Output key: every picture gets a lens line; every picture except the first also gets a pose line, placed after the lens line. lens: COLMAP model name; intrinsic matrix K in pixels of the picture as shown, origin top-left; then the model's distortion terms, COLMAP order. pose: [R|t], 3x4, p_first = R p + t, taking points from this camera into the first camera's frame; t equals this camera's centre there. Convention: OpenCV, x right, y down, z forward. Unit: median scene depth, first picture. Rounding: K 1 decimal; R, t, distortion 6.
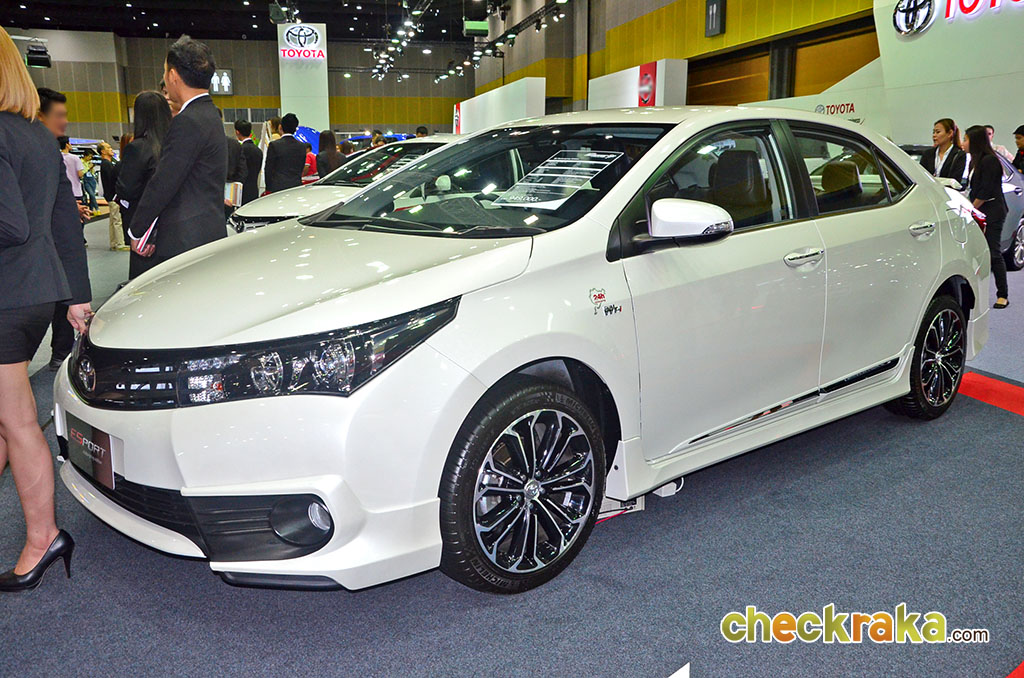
lens RADIAL K [[976.8, 0, 512.0], [0, 976.8, 339.0], [0, 0, 1]] dist [-0.007506, -0.001404]
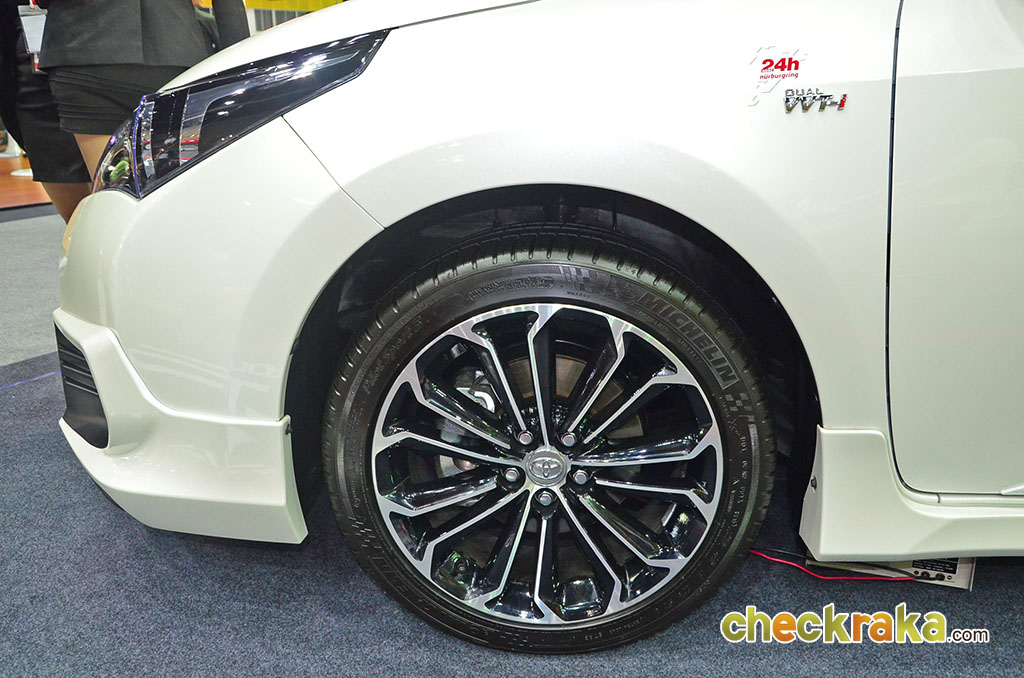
lens RADIAL K [[878.1, 0, 512.0], [0, 878.1, 339.0], [0, 0, 1]] dist [-0.073869, -0.004346]
pose [[0.690951, 0.212166, -0.691066, 0.289668], [-0.132738, 0.976944, 0.167218, 0.022594], [0.710611, -0.023809, 0.703182, 0.679597]]
